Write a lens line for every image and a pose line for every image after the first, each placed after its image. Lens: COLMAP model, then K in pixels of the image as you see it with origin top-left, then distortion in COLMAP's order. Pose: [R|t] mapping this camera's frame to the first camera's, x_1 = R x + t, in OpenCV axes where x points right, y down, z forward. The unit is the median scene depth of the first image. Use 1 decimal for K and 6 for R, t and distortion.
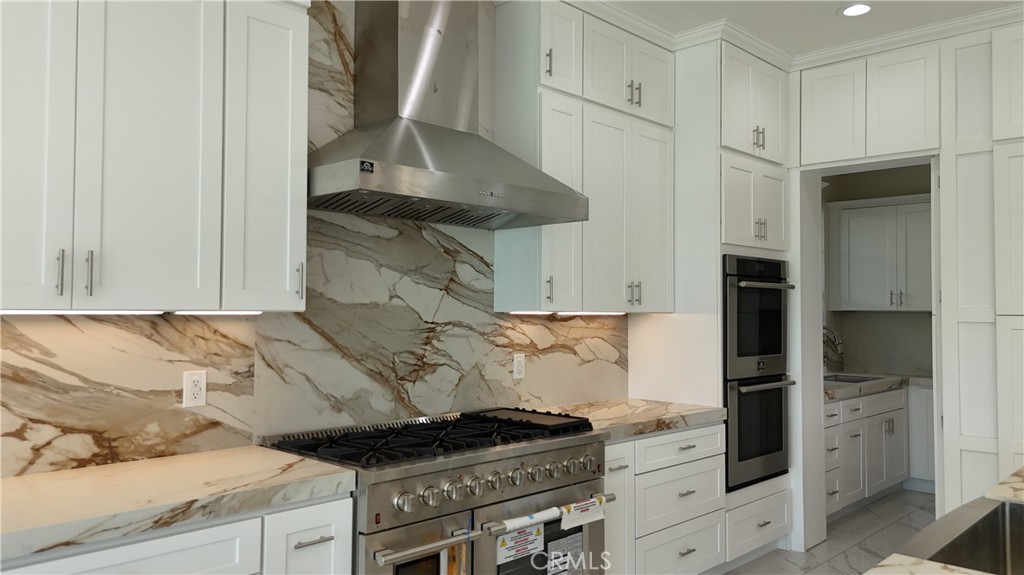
lens RADIAL K [[748.1, 0, 505.6], [0, 748.1, 289.1], [0, 0, 1]] dist [0.046389, -0.005269]
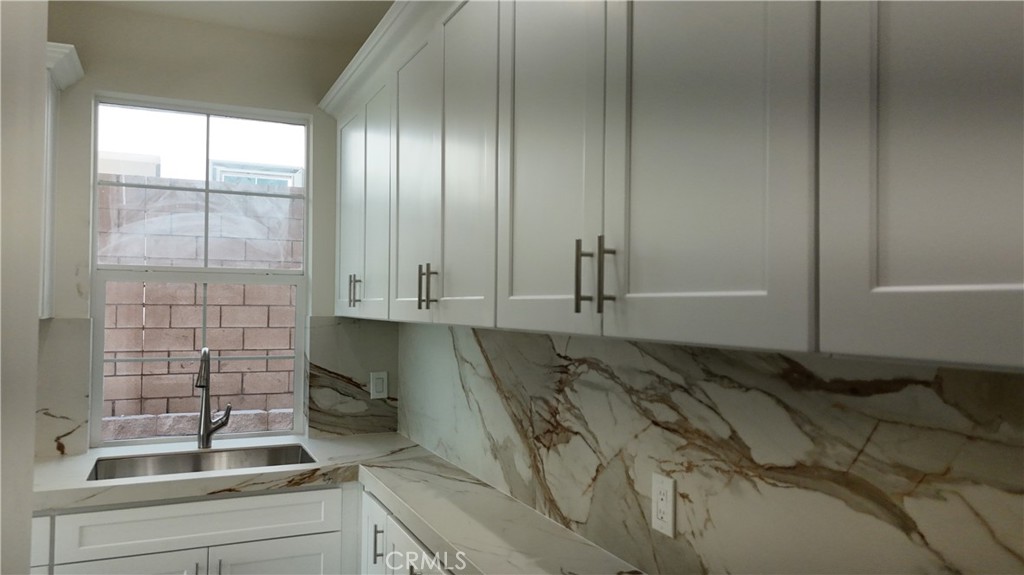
lens RADIAL K [[748.1, 0, 505.6], [0, 748.1, 289.1], [0, 0, 1]] dist [0.046389, -0.005269]
pose [[-0.363160, -0.030285, -0.931234, 0.459055], [0.022476, 0.998896, -0.041251, 0.014302], [0.931456, -0.035911, -0.362078, 1.144655]]
